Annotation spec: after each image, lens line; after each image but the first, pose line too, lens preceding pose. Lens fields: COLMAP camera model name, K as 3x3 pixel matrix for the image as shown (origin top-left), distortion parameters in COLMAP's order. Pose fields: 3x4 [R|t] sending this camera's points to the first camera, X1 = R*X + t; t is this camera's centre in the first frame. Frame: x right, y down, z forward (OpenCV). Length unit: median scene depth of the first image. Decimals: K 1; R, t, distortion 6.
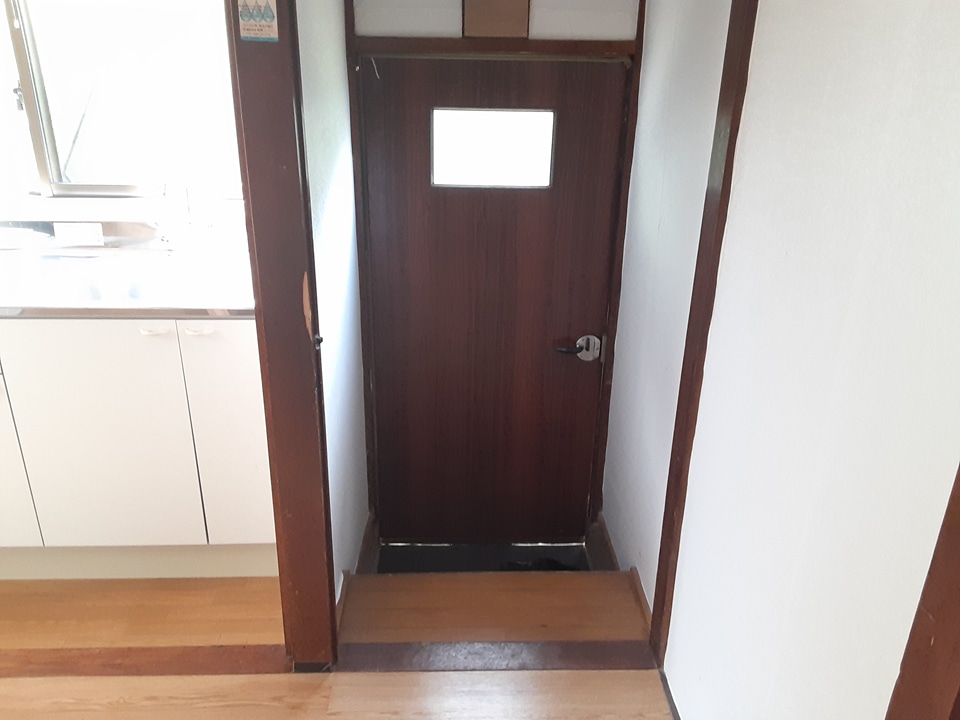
lens RADIAL K [[767.4, 0, 487.2], [0, 767.4, 359.1], [0, 0, 1]] dist [0.113349, -0.170283]
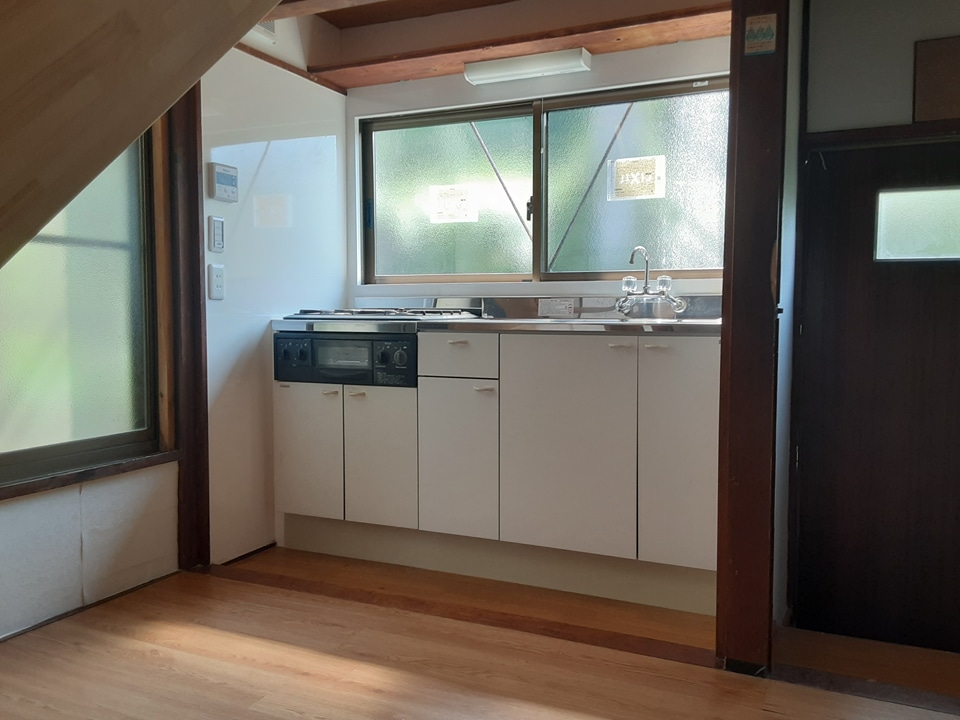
lens RADIAL K [[775.6, 0, 495.1], [0, 775.6, 355.9], [0, 0, 1]] dist [0.129859, -0.173774]
pose [[0.895948, 0.010076, -0.444044, -0.058951], [-0.156873, 0.942489, -0.295136, 0.313575], [0.415533, 0.334086, 0.846002, -0.073049]]
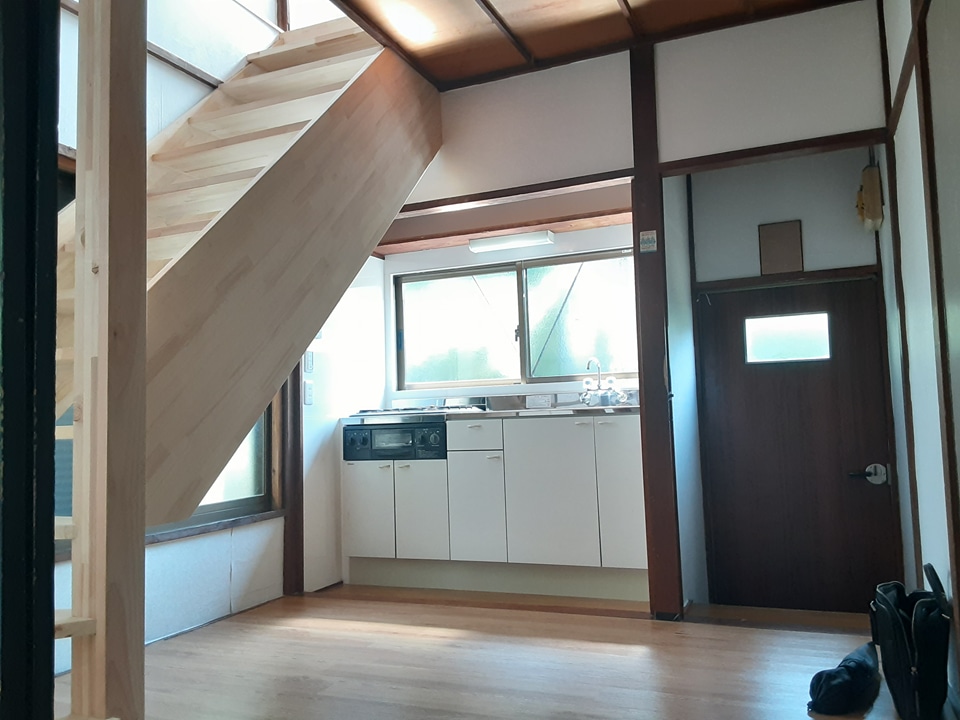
lens RADIAL K [[767.7, 0, 492.3], [0, 767.7, 353.4], [0, 0, 1]] dist [0.117679, -0.192415]
pose [[0.905858, -0.082989, -0.415373, 0.127515], [-0.113566, 0.897134, -0.426911, 0.532785], [0.408074, 0.433893, 0.803251, -0.531420]]
